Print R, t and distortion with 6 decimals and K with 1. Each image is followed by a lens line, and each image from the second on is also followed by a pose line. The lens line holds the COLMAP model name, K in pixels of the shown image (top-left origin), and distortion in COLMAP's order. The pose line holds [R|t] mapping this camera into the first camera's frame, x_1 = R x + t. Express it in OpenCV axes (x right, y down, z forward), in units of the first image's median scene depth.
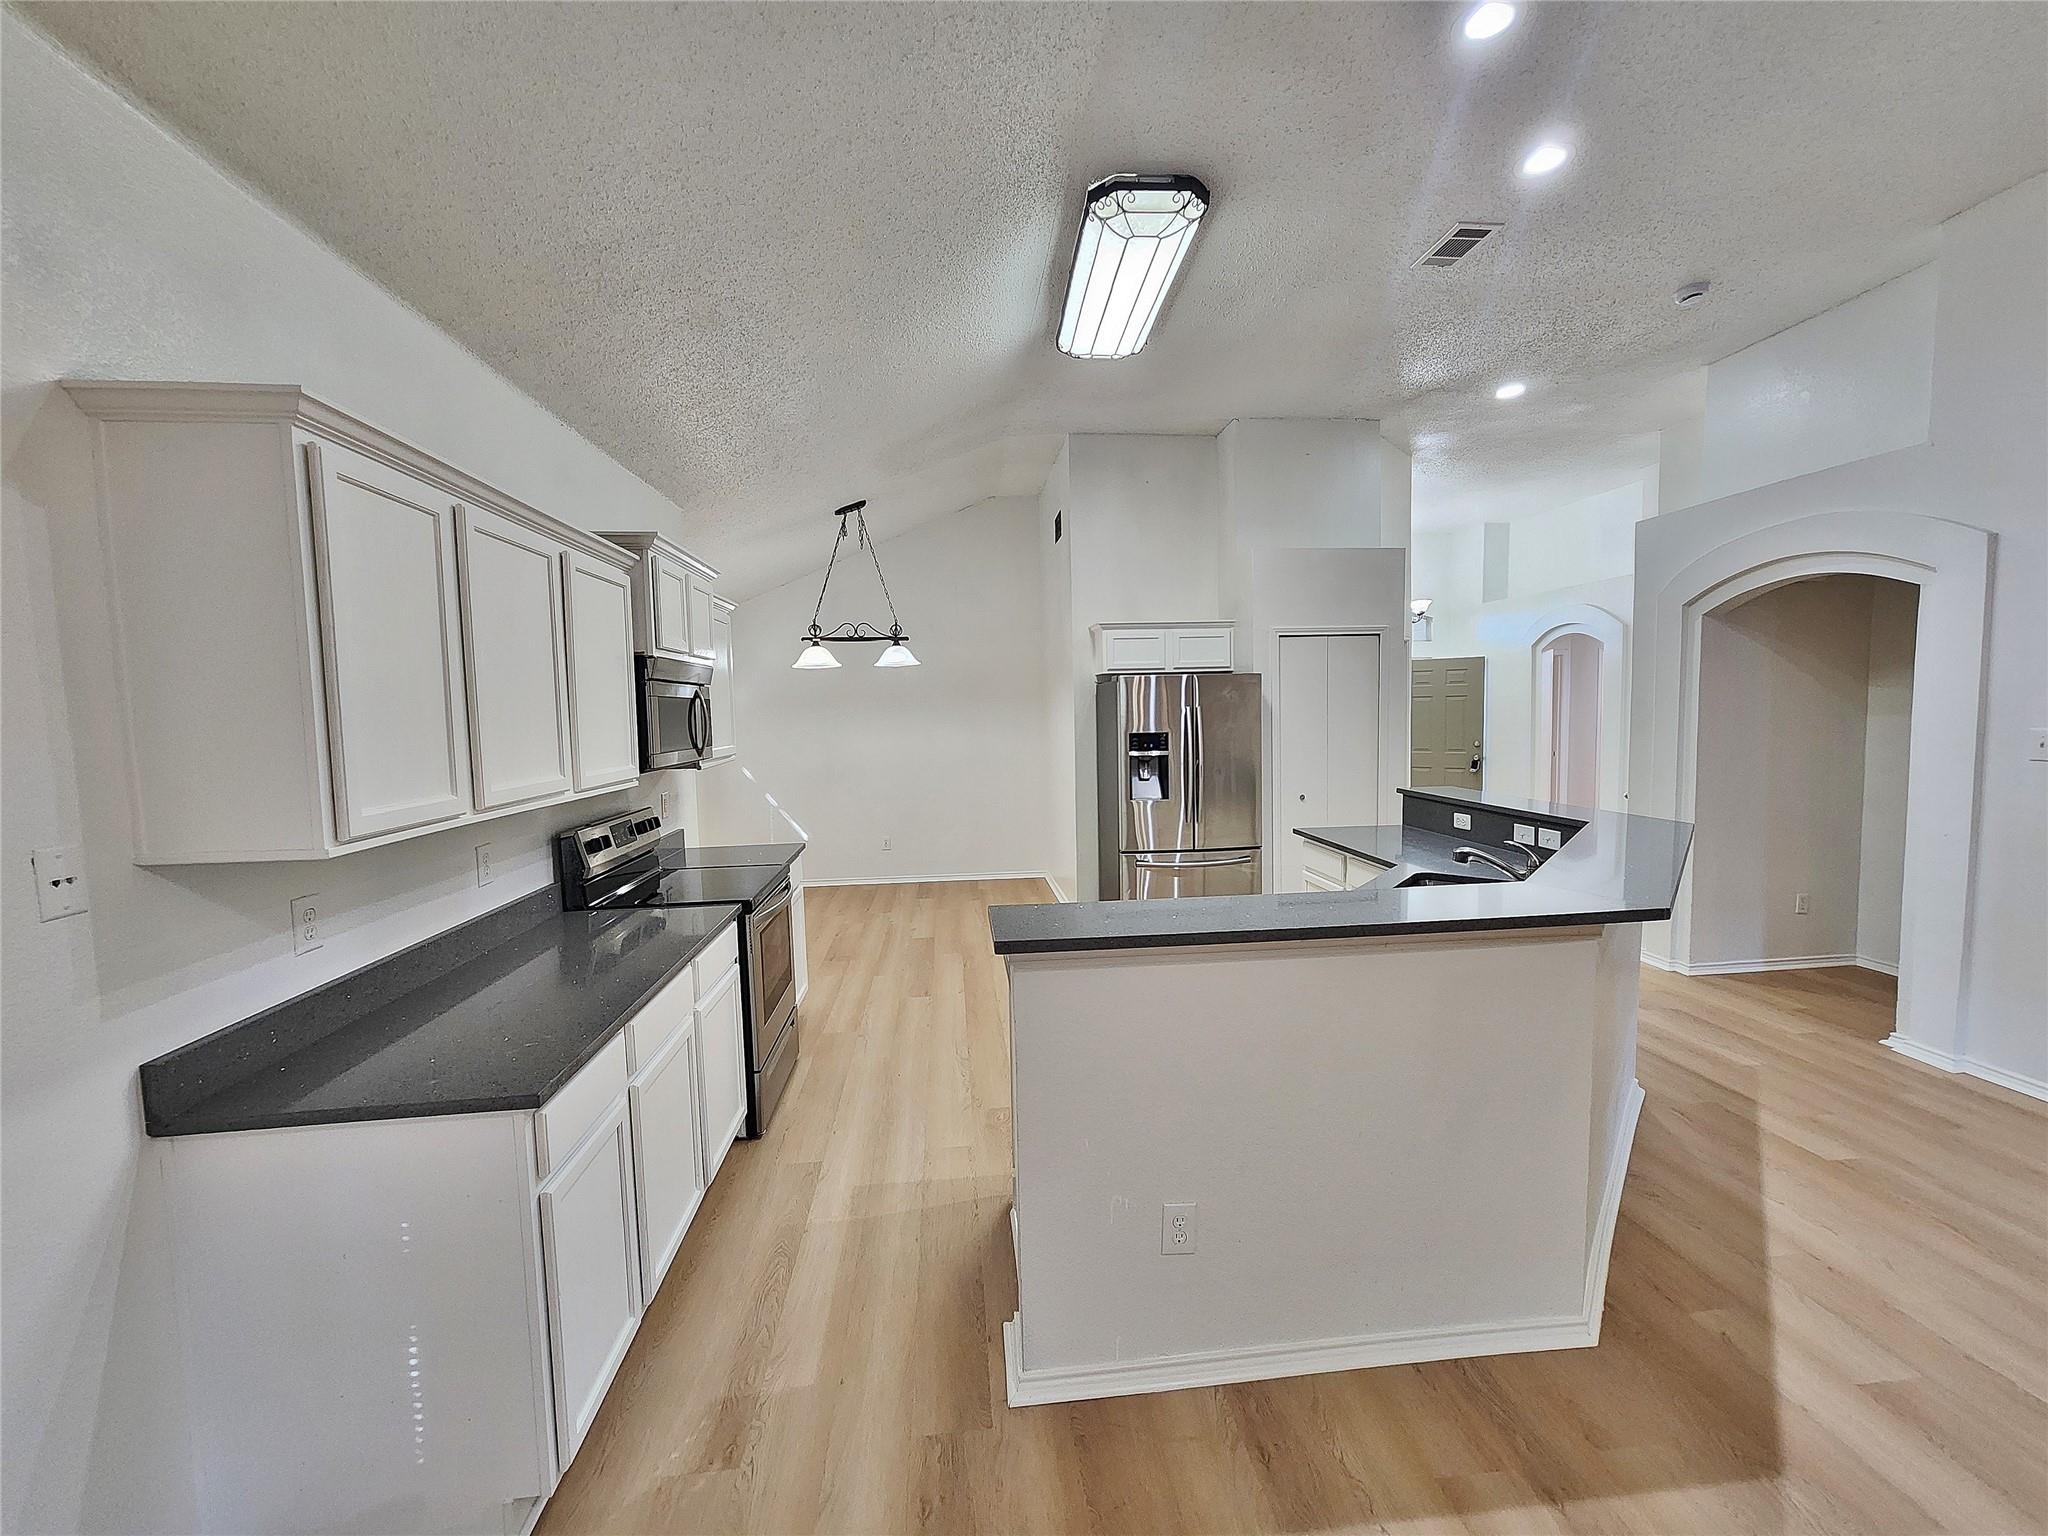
lens RADIAL K [[841.2, 0, 1029.6], [0, 841.2, 768.8], [0, 0, 1]] dist [-0.002780, 0.000865]
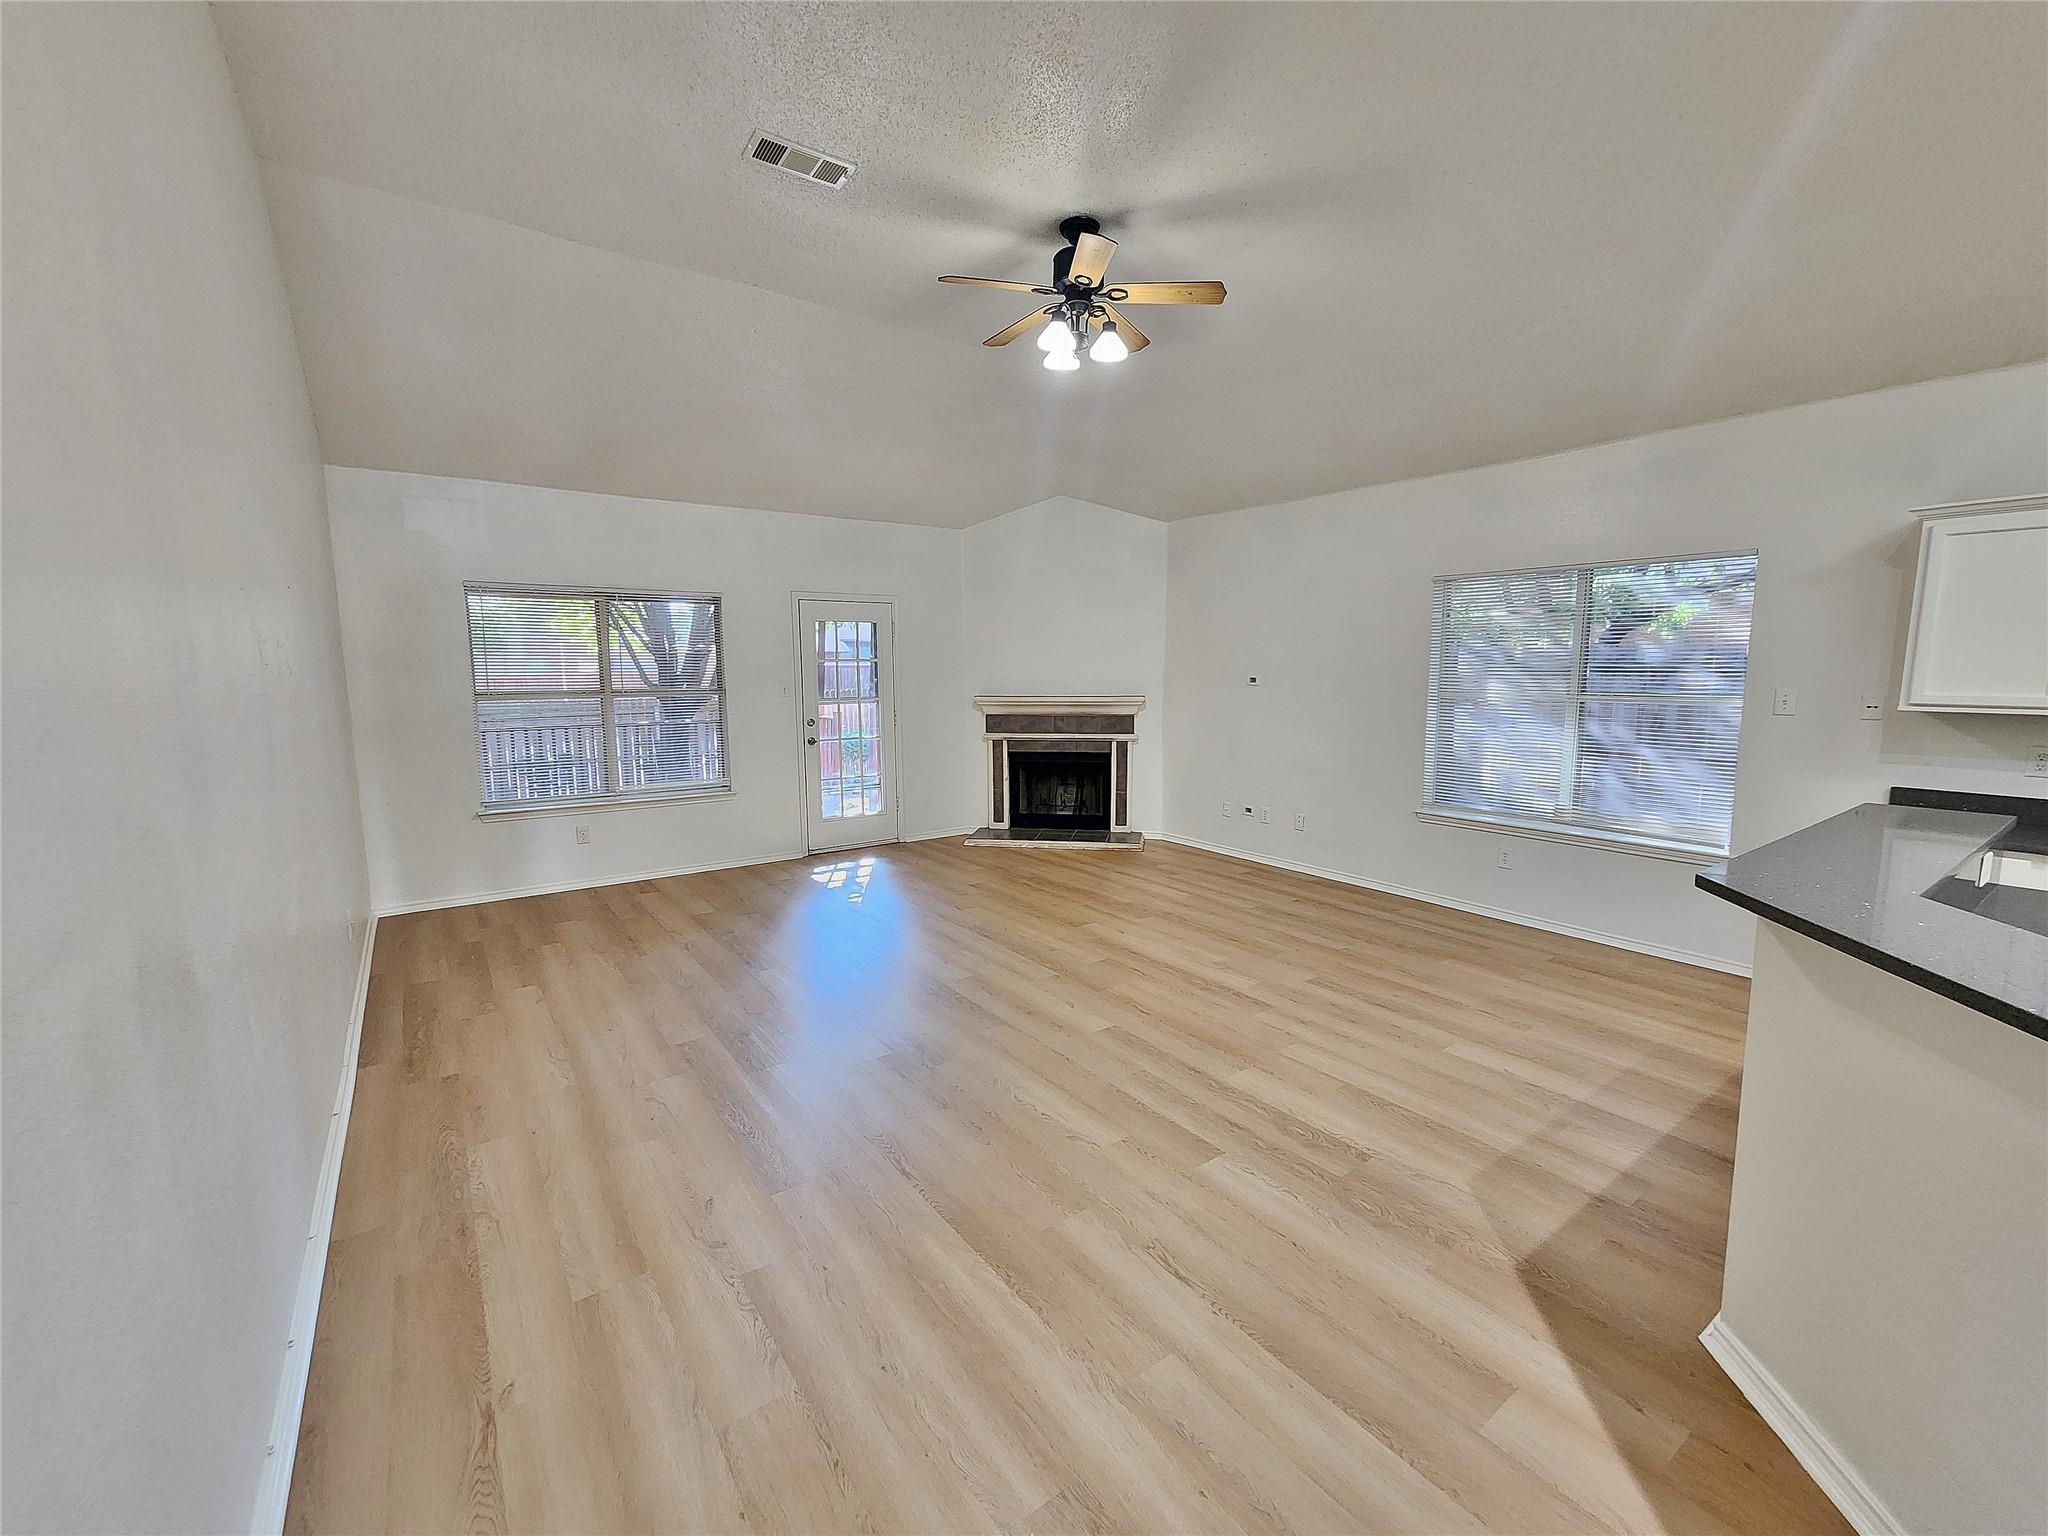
lens RADIAL K [[841.2, 0, 1033.5], [0, 841.2, 771.0], [0, 0, 1]] dist [-0.002780, 0.000865]
pose [[-0.862277, 0.091040, -0.498187, 0.984221], [-0.012809, 0.979474, 0.201162, -0.067836], [0.506275, 0.179839, -0.843412, 0.738159]]
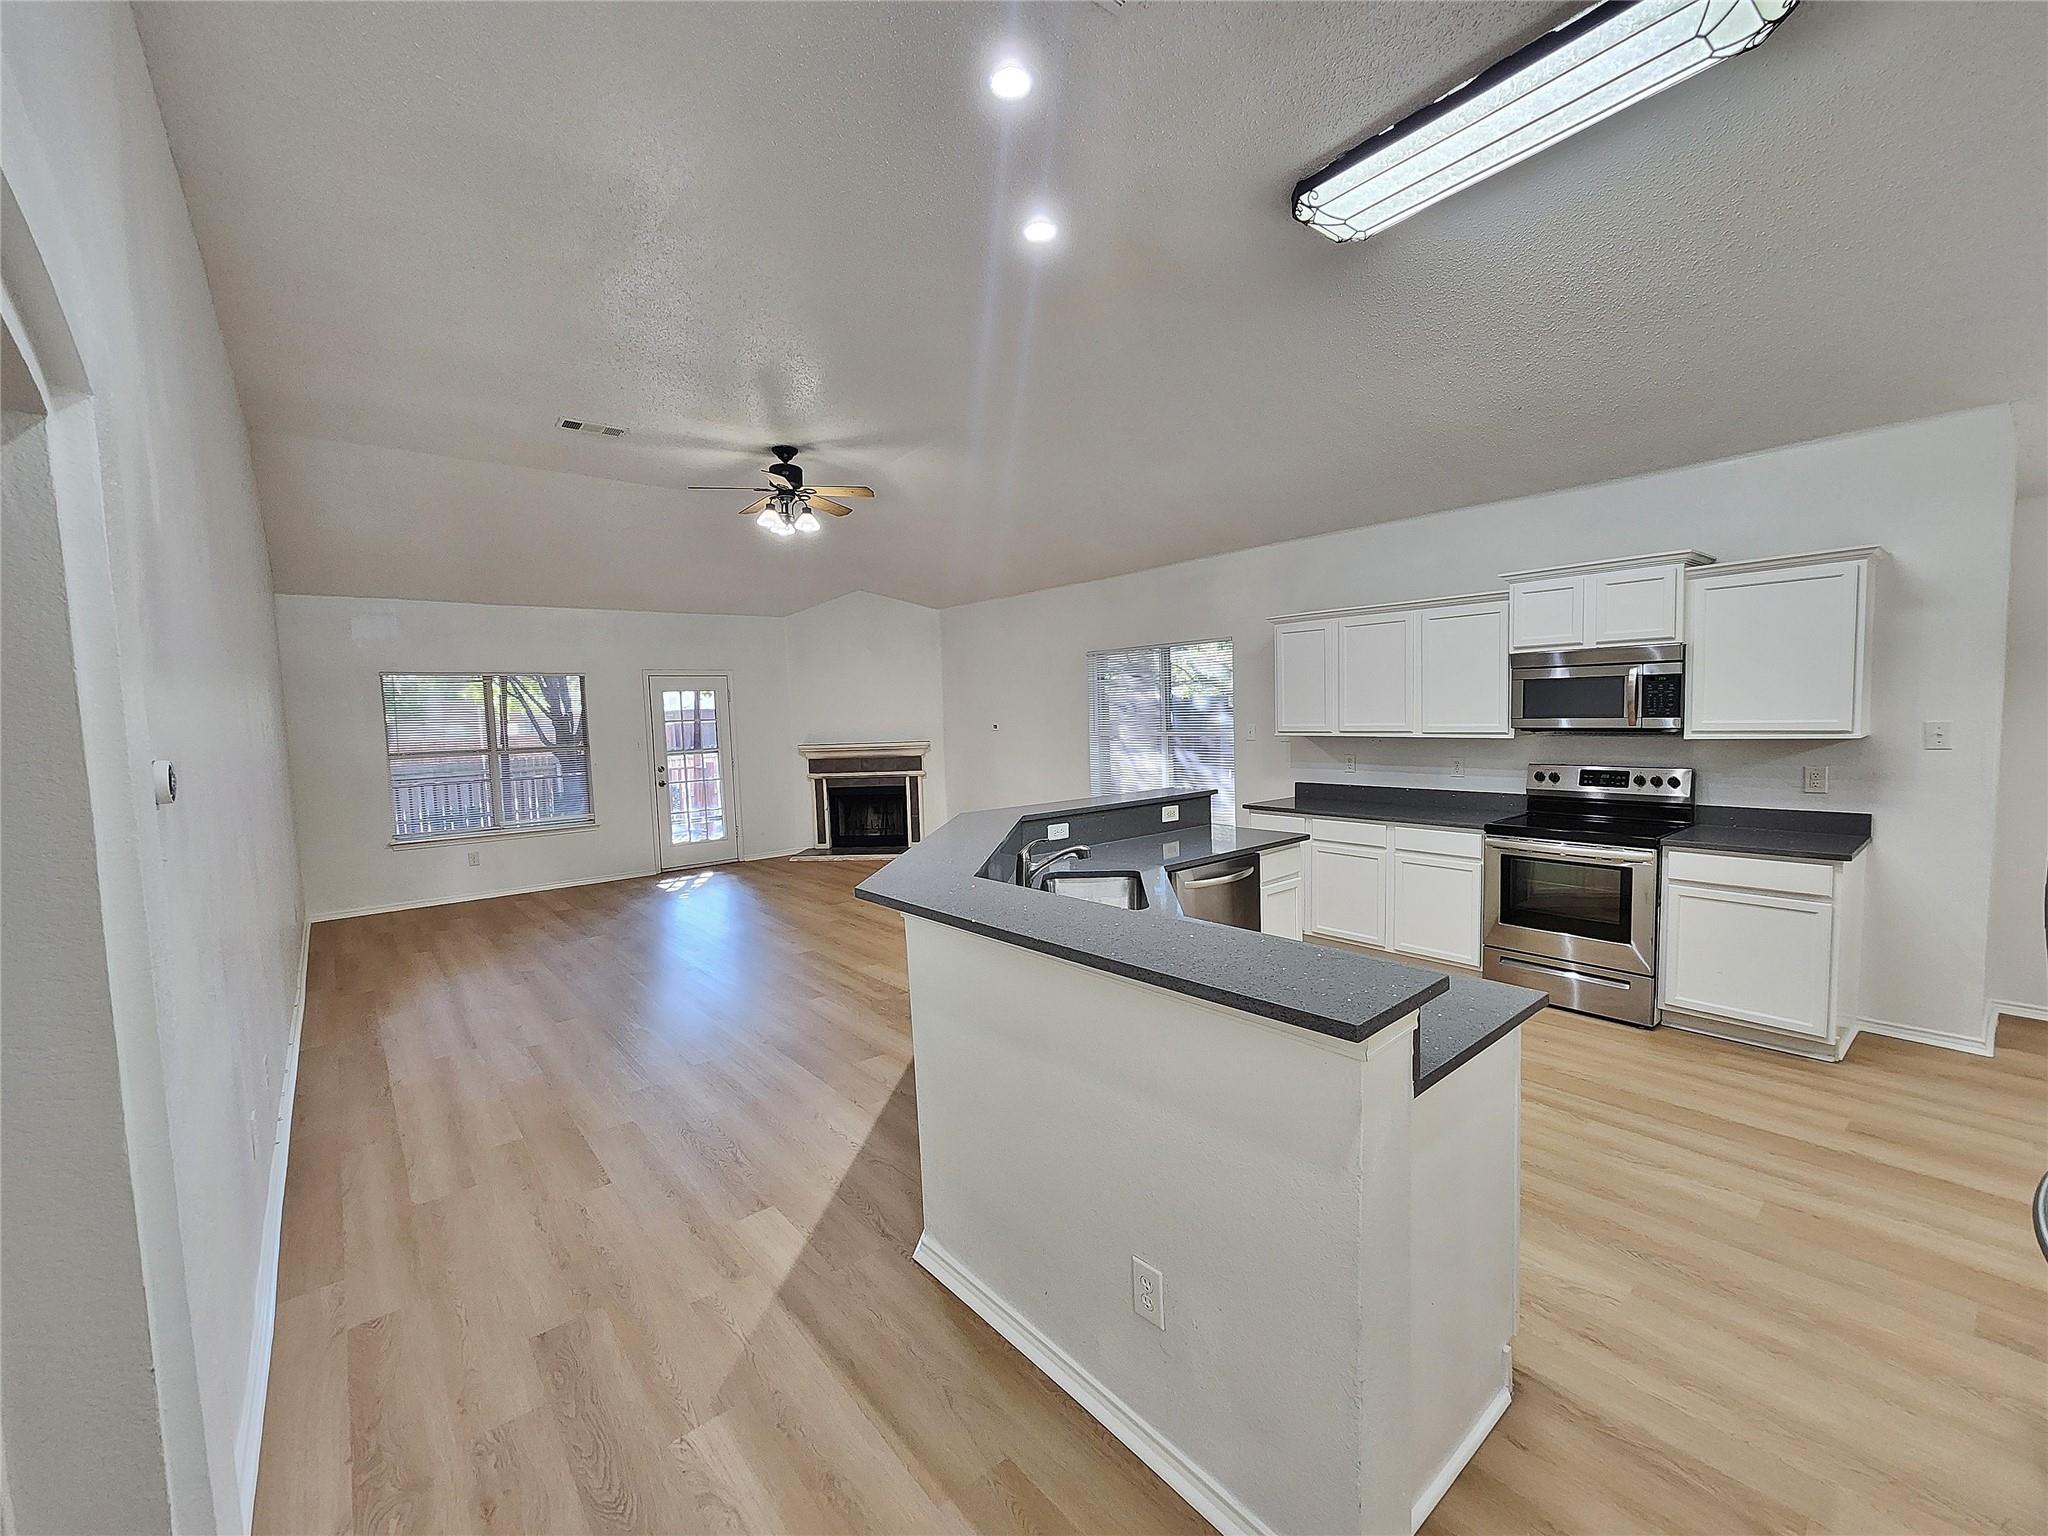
lens RADIAL K [[841.2, 0, 1037.6], [0, 841.2, 771.1], [0, 0, 1]] dist [-0.002780, 0.000865]
pose [[-0.822877, 0.090300, -0.560998, 0.935714], [0.009188, 0.989277, 0.145760, -0.128176], [0.568145, 0.114788, -0.814883, 1.481020]]
